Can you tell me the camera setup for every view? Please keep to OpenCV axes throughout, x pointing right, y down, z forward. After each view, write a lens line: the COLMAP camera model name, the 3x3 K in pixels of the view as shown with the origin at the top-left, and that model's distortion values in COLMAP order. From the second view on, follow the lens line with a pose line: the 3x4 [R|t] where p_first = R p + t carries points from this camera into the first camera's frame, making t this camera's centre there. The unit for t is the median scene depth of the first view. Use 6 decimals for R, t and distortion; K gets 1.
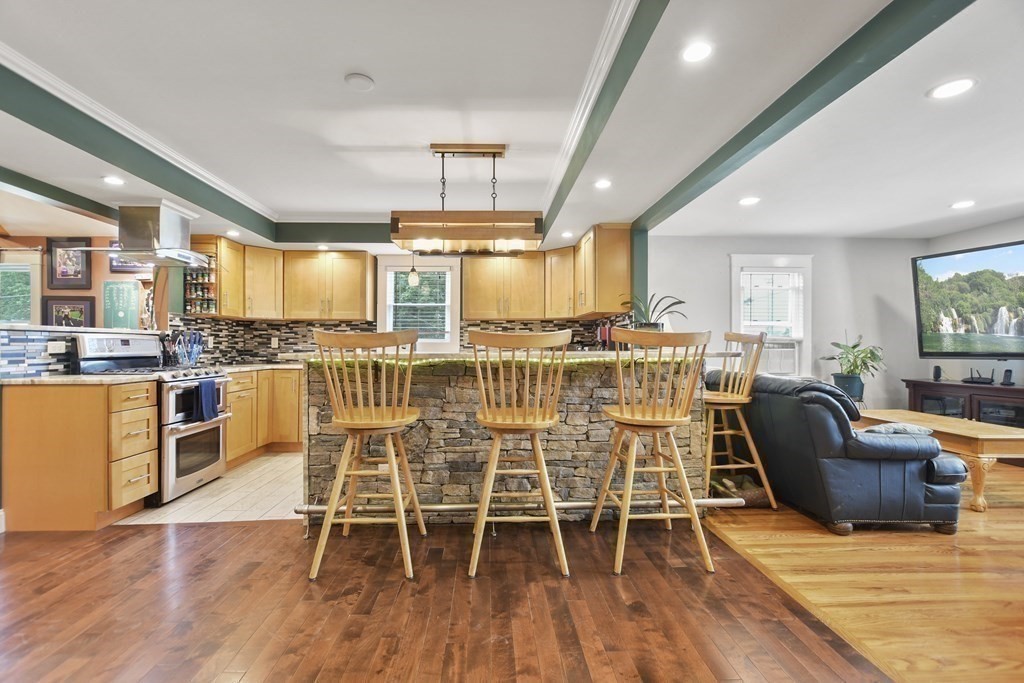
lens RADIAL K [[445.4, 0, 492.8], [0, 445.4, 342.9], [0, 0, 1]] dist [-0.004331, -0.000030]
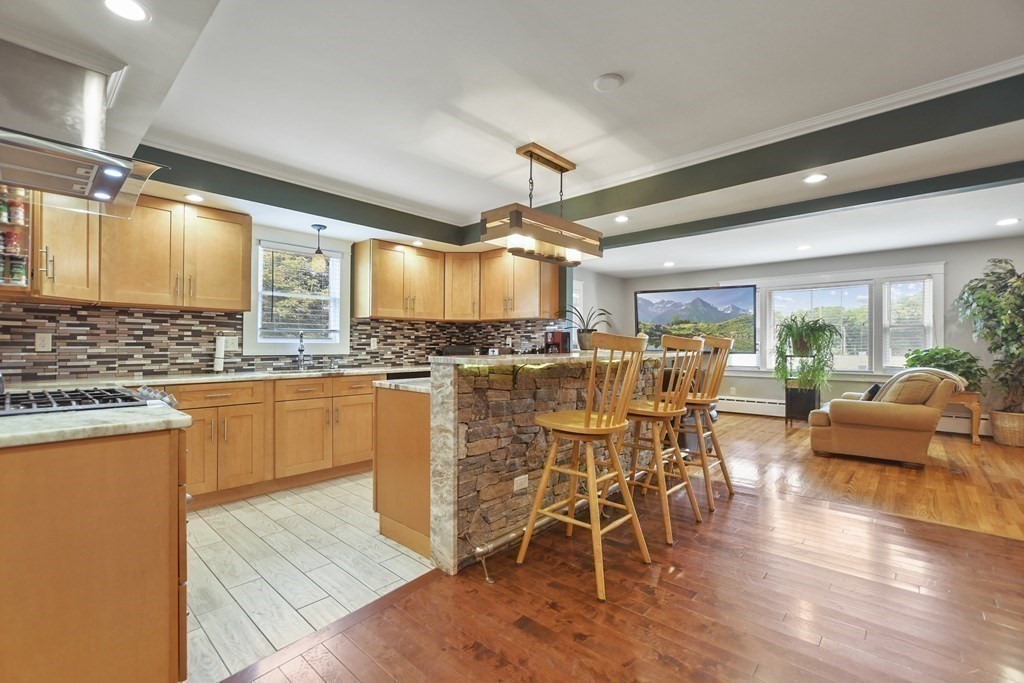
lens RADIAL K [[445.4, 0, 504.0], [0, 445.4, 340.4], [0, 0, 1]] dist [-0.004331, -0.000030]
pose [[0.700549, 0.009037, 0.713547, -0.601377], [-0.004750, 0.999957, -0.008001, -0.001239], [-0.713588, 0.002216, 0.700562, 0.244833]]
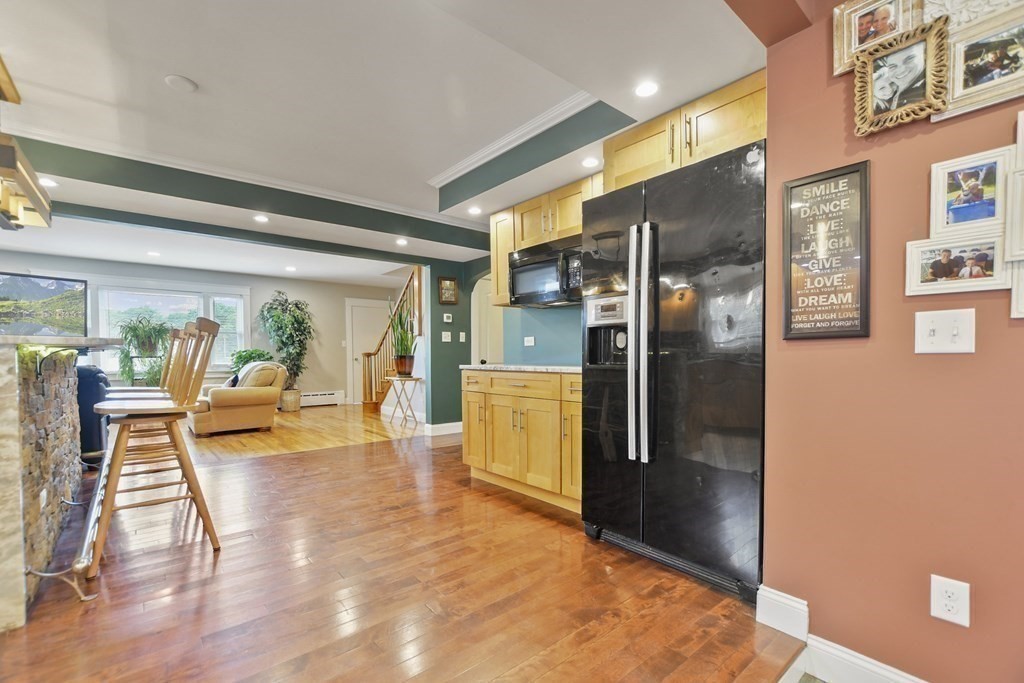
lens RADIAL K [[445.4, 0, 508.6], [0, 445.4, 351.8], [0, 0, 1]] dist [-0.004331, -0.000030]
pose [[-0.626962, 0.008897, 0.778999, -0.824010], [0.001267, 0.999945, -0.010400, 0.032030], [-0.779049, -0.005534, -0.626938, 0.544718]]
